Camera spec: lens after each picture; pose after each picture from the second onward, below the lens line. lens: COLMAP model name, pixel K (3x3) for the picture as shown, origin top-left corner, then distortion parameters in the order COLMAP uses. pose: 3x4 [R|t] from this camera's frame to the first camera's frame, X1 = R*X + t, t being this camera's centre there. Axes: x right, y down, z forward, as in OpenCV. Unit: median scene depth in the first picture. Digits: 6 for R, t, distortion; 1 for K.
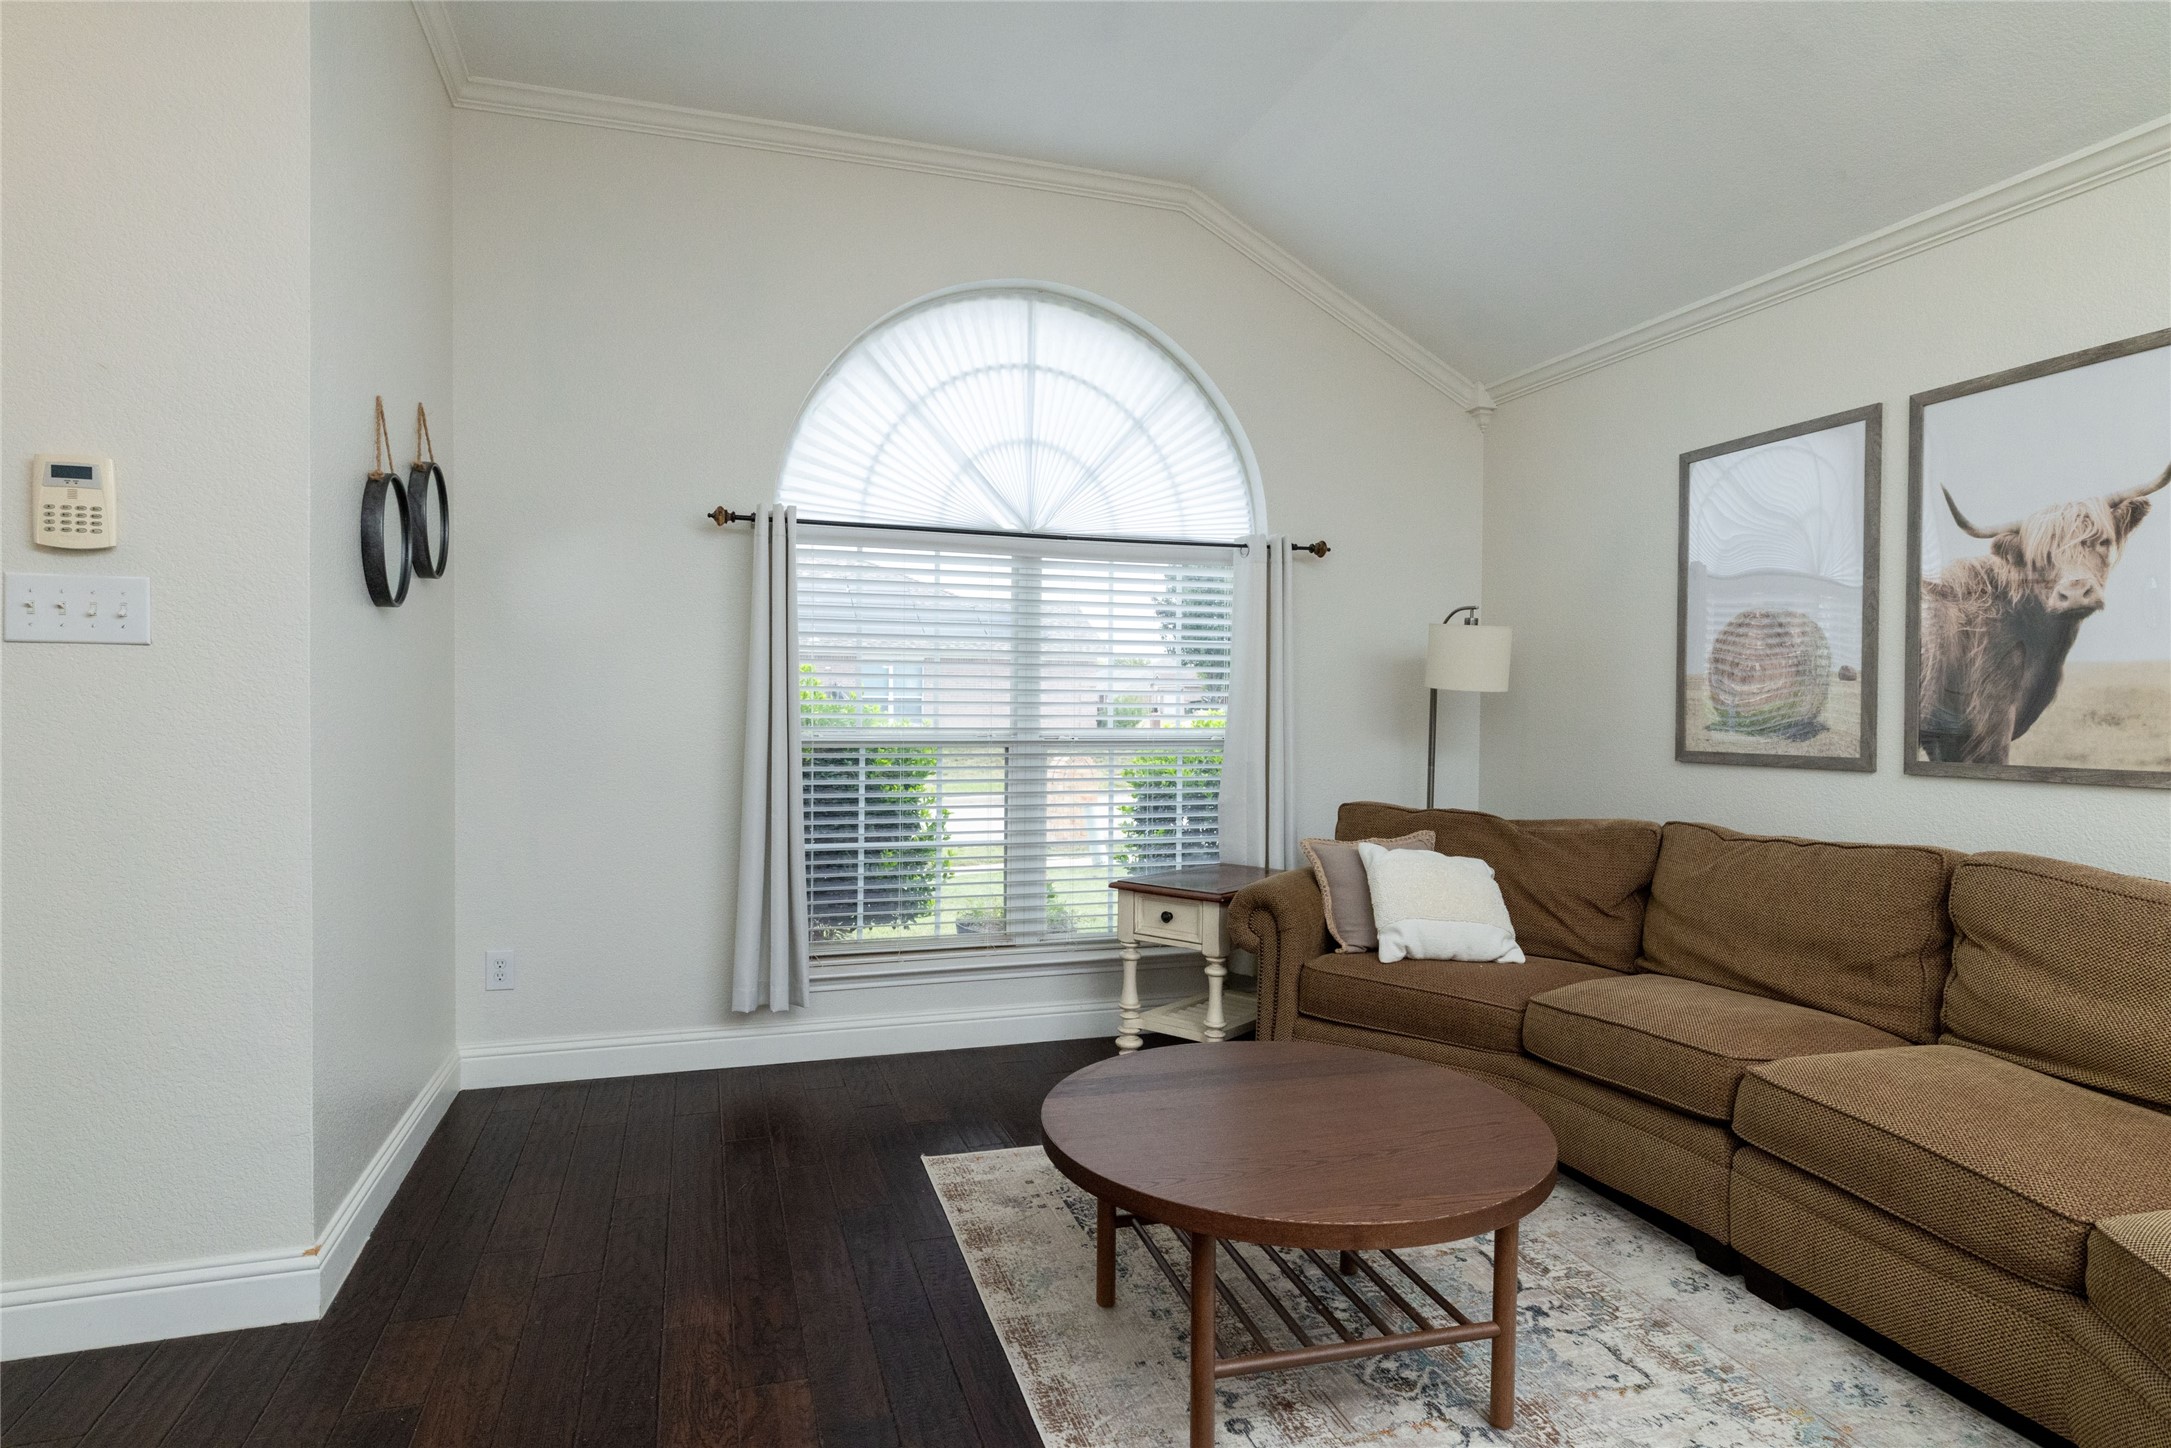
lens RADIAL K [[1202.9, 0, 1085.5], [0, 1202.9, 724.0], [0, 0, 1]] dist [0.000204, -0.000069]
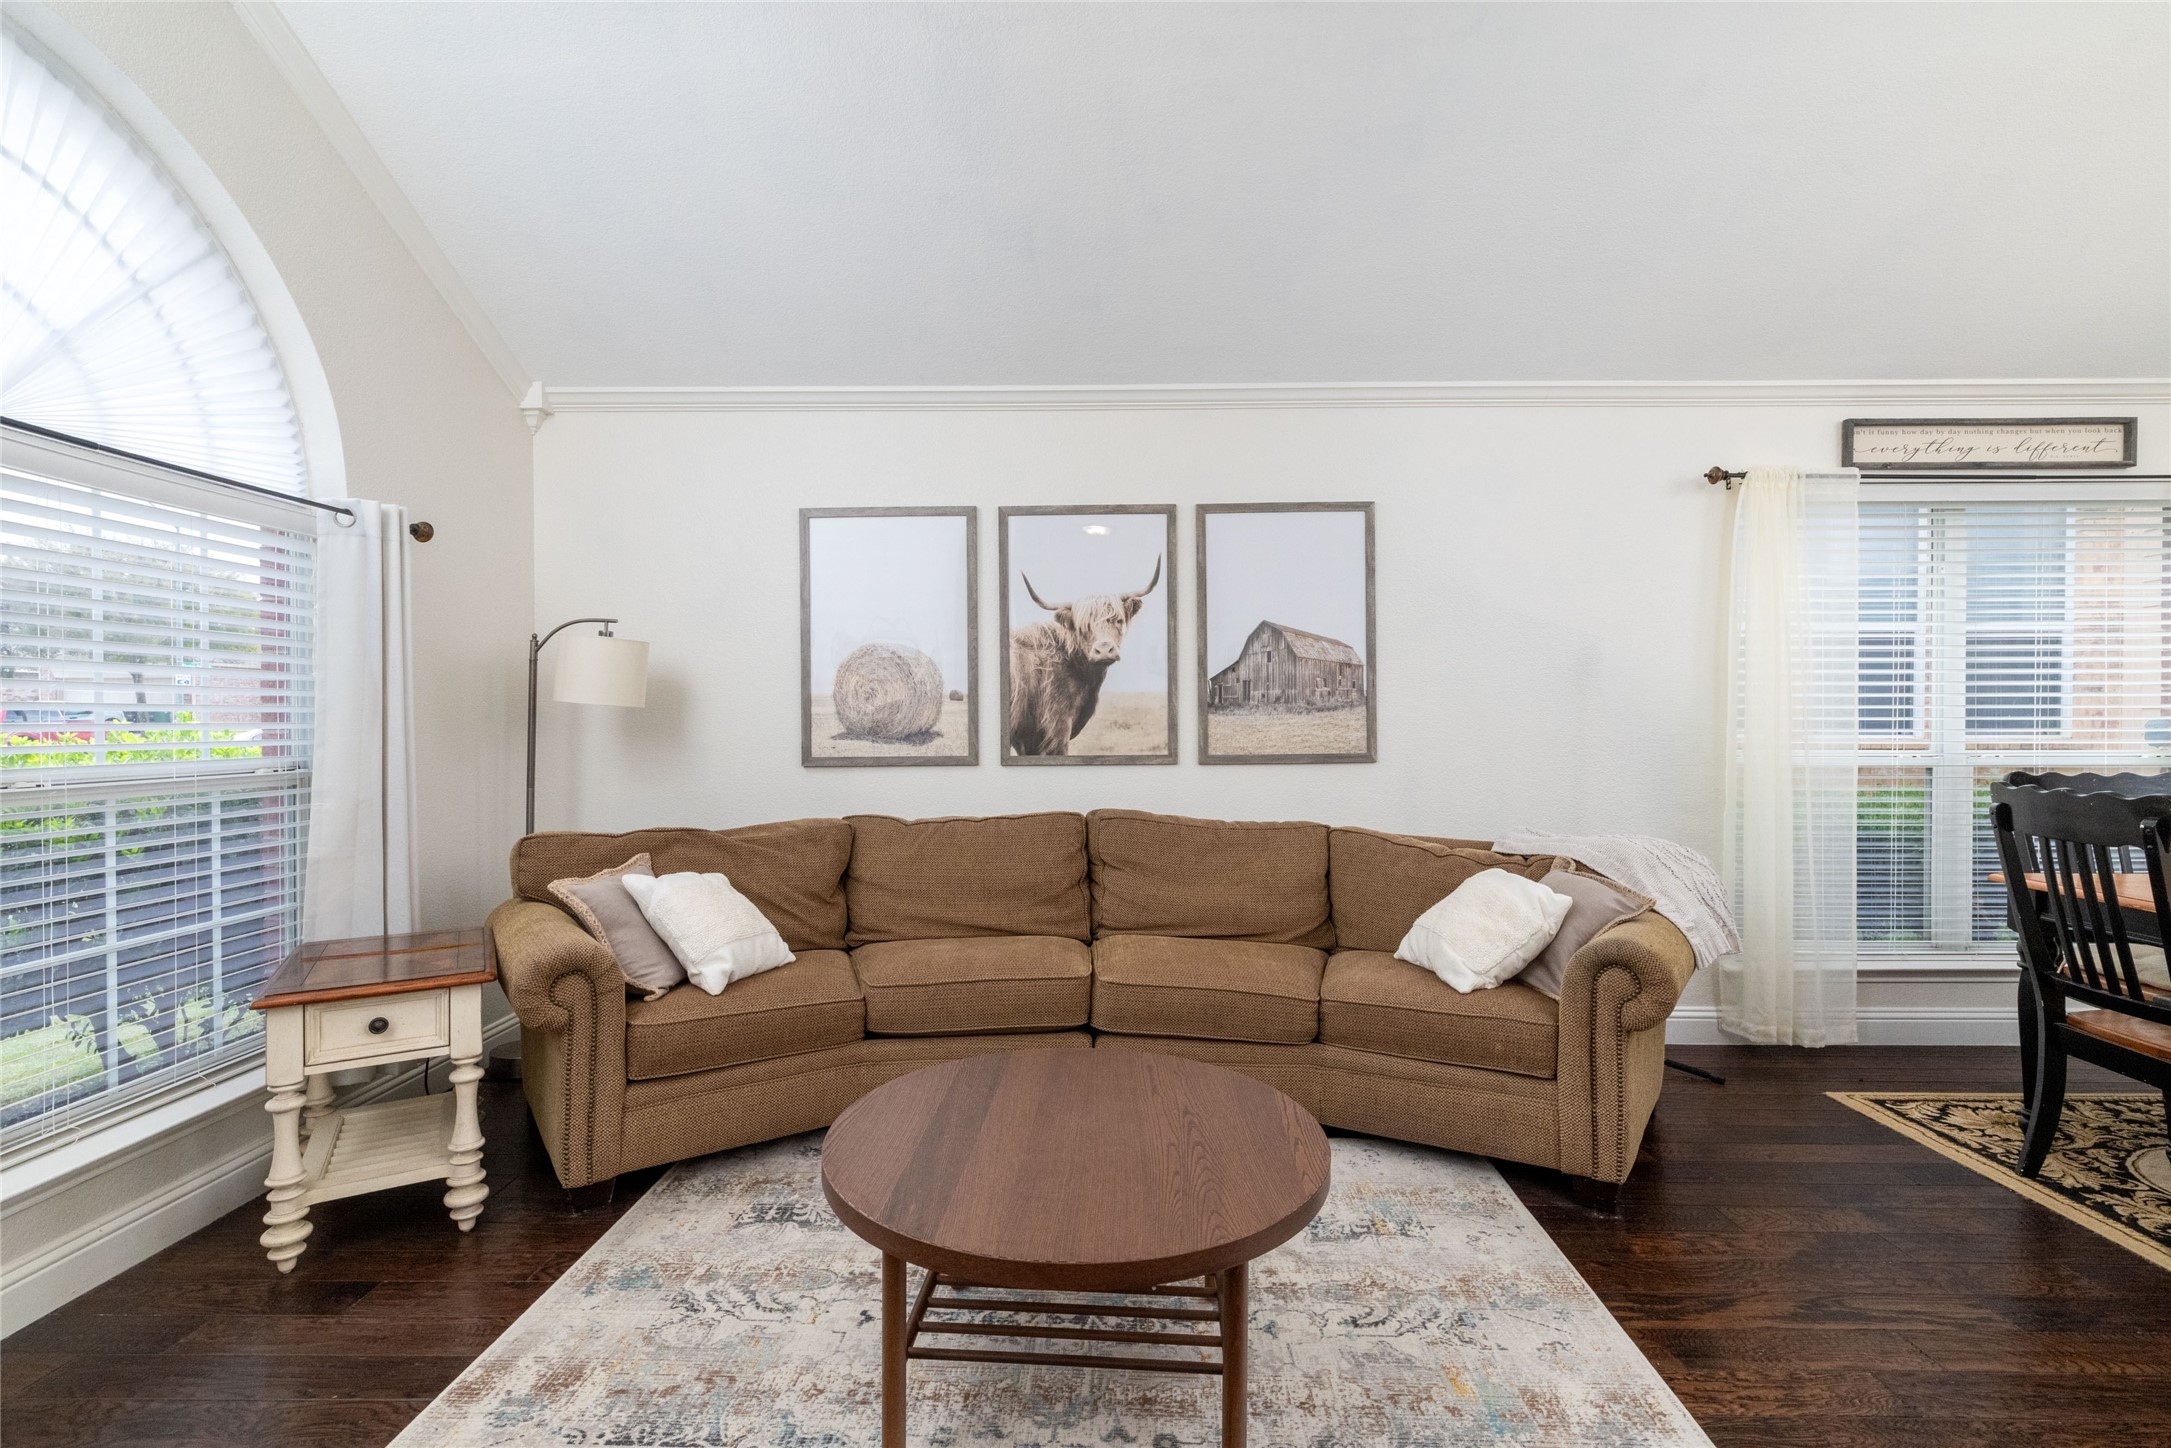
lens RADIAL K [[1009.8, 0, 1086.7], [0, 1009.8, 726.3], [0, 0, 1]] dist [0.001047, 0.000120]
pose [[0.320728, -0.016521, 0.947027, -0.370924], [0.020059, 0.999742, 0.010647, -0.013877], [-0.946959, 0.015581, 0.320977, 0.422985]]
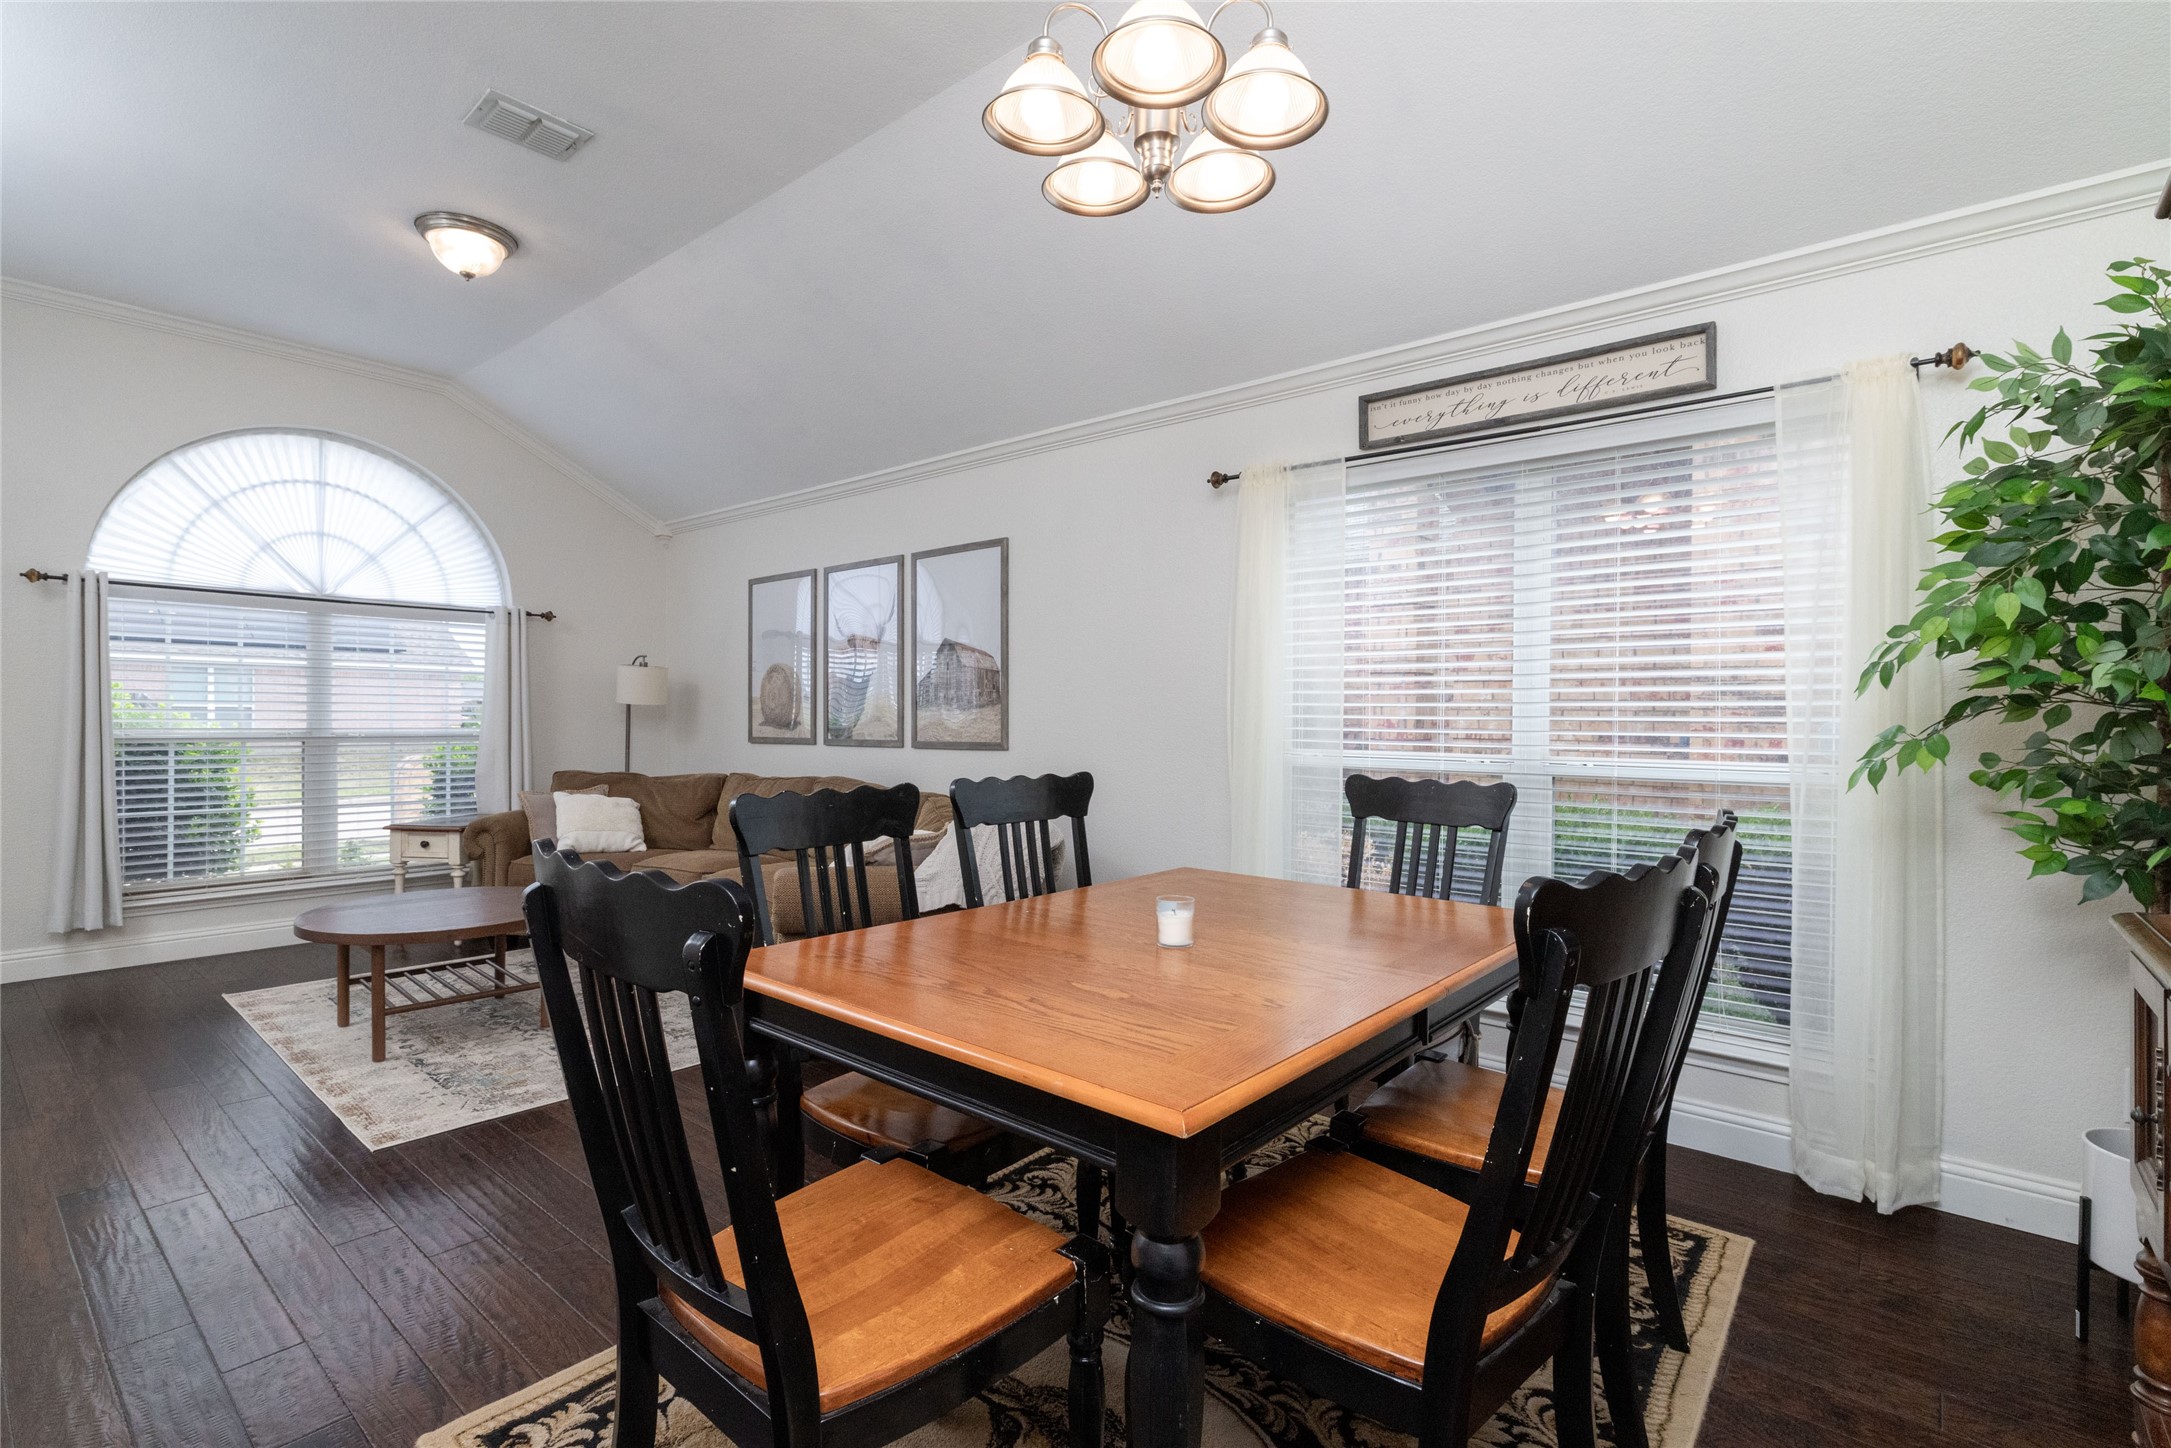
lens RADIAL K [[1023.1, 0, 1099.8], [0, 1023.1, 727.4], [0, 0, 1]] dist [0.001691, 0.000289]
pose [[0.850509, -0.007692, 0.525905, 0.120622], [0.008881, 0.999961, 0.000264, 0.012022], [-0.525886, 0.004446, 0.850544, -0.659805]]
